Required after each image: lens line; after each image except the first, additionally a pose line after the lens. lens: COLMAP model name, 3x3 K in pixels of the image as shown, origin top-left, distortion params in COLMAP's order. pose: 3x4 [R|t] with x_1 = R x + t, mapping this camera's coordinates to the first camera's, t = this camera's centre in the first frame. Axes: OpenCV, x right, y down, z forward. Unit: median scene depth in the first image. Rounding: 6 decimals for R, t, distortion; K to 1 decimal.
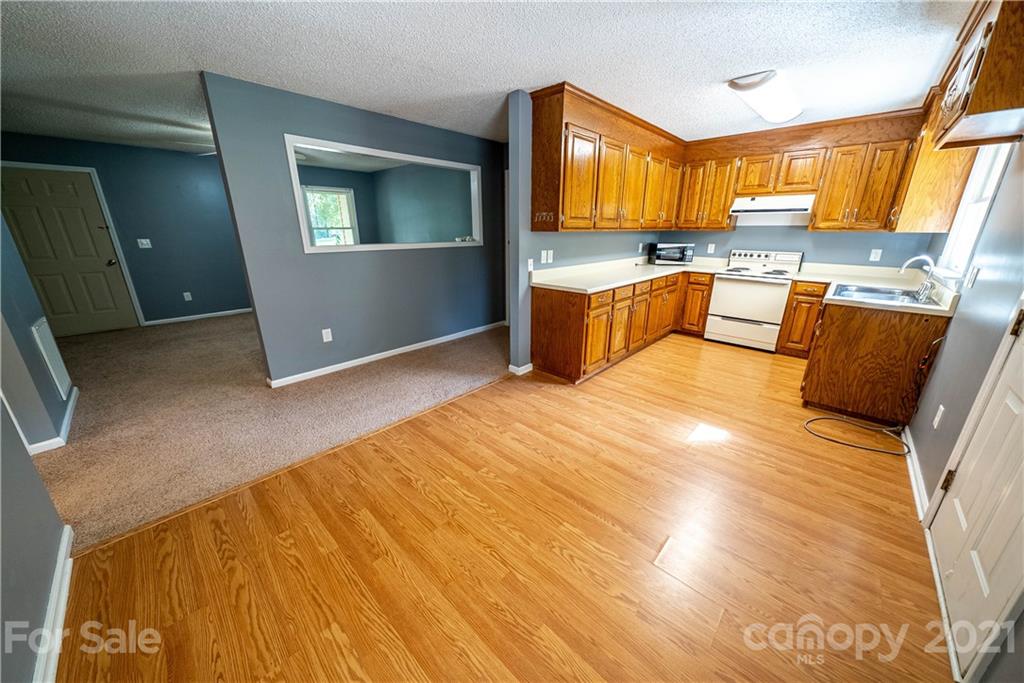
lens RADIAL K [[353.9, 0, 511.8], [0, 353.9, 343.3], [0, 0, 1]] dist [-0.006651, -0.000651]
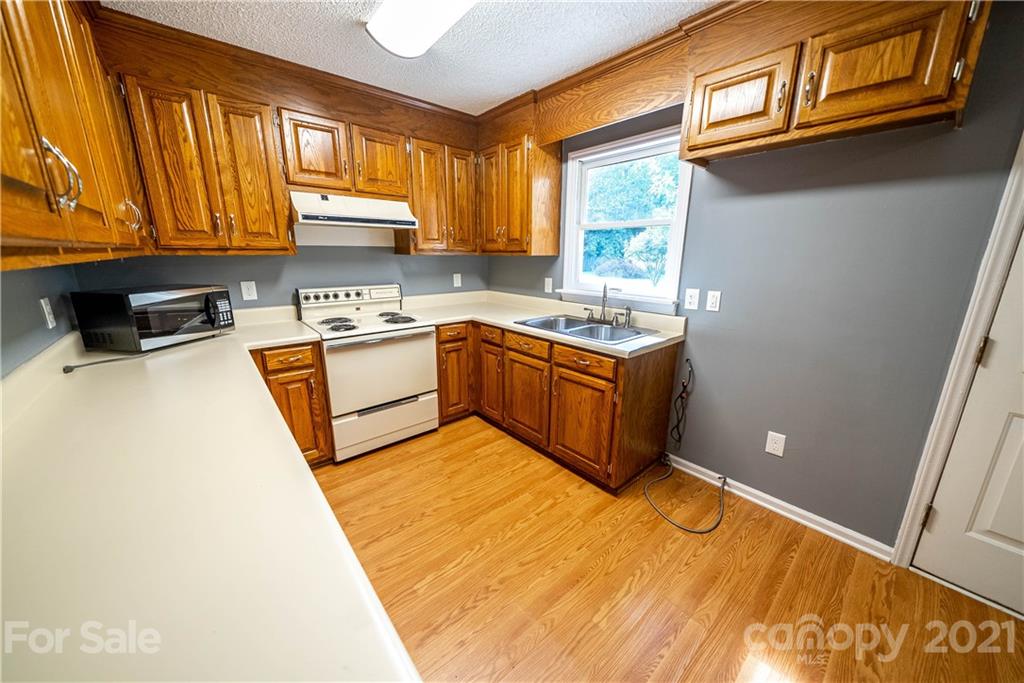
lens RADIAL K [[353.9, 0, 514.5], [0, 353.9, 342.2], [0, 0, 1]] dist [-0.006651, -0.000651]
pose [[0.095285, -0.244799, 0.964881, 0.148229], [0.300328, 0.931194, 0.206593, -0.254655], [-0.949065, 0.270095, 0.162249, 0.782813]]
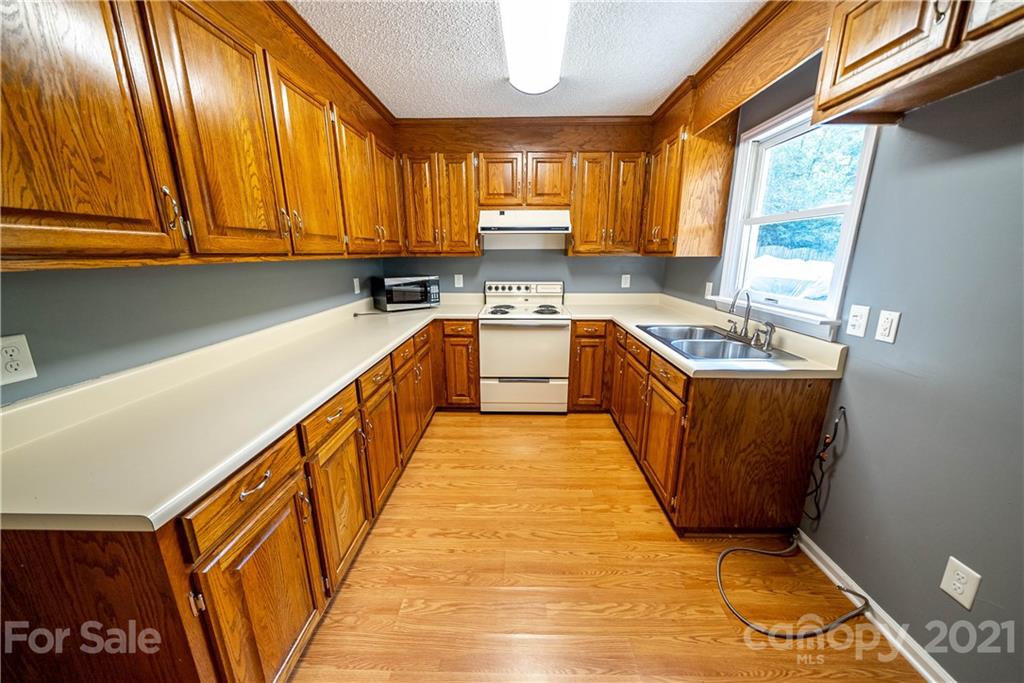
lens RADIAL K [[353.9, 0, 516.1], [0, 353.9, 342.2], [0, 0, 1]] dist [-0.006651, -0.000651]
pose [[0.736289, -0.167391, 0.655636, 0.211994], [0.211208, 0.977363, 0.012342, -0.173966], [-0.642861, 0.129388, 0.754976, 0.531023]]
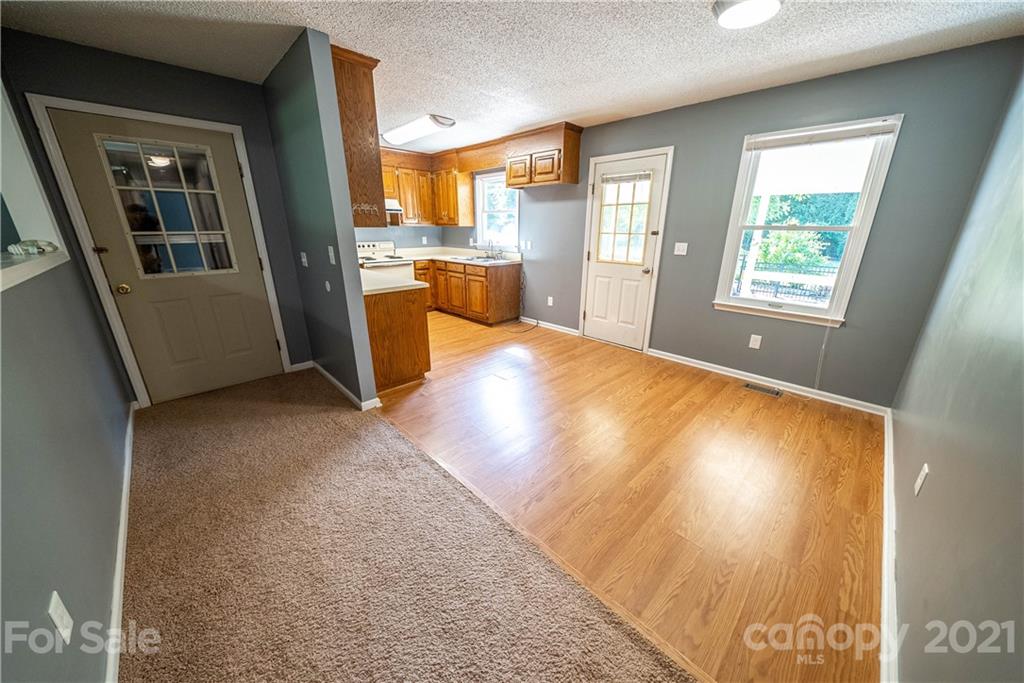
lens RADIAL K [[353.9, 0, 513.3], [0, 353.9, 338.2], [0, 0, 1]] dist [-0.006651, -0.000651]
pose [[0.038786, -0.306422, 0.951105, -0.666708], [0.301949, 0.910920, 0.281162, -0.179717], [-0.952535, 0.276280, 0.127855, 0.539991]]
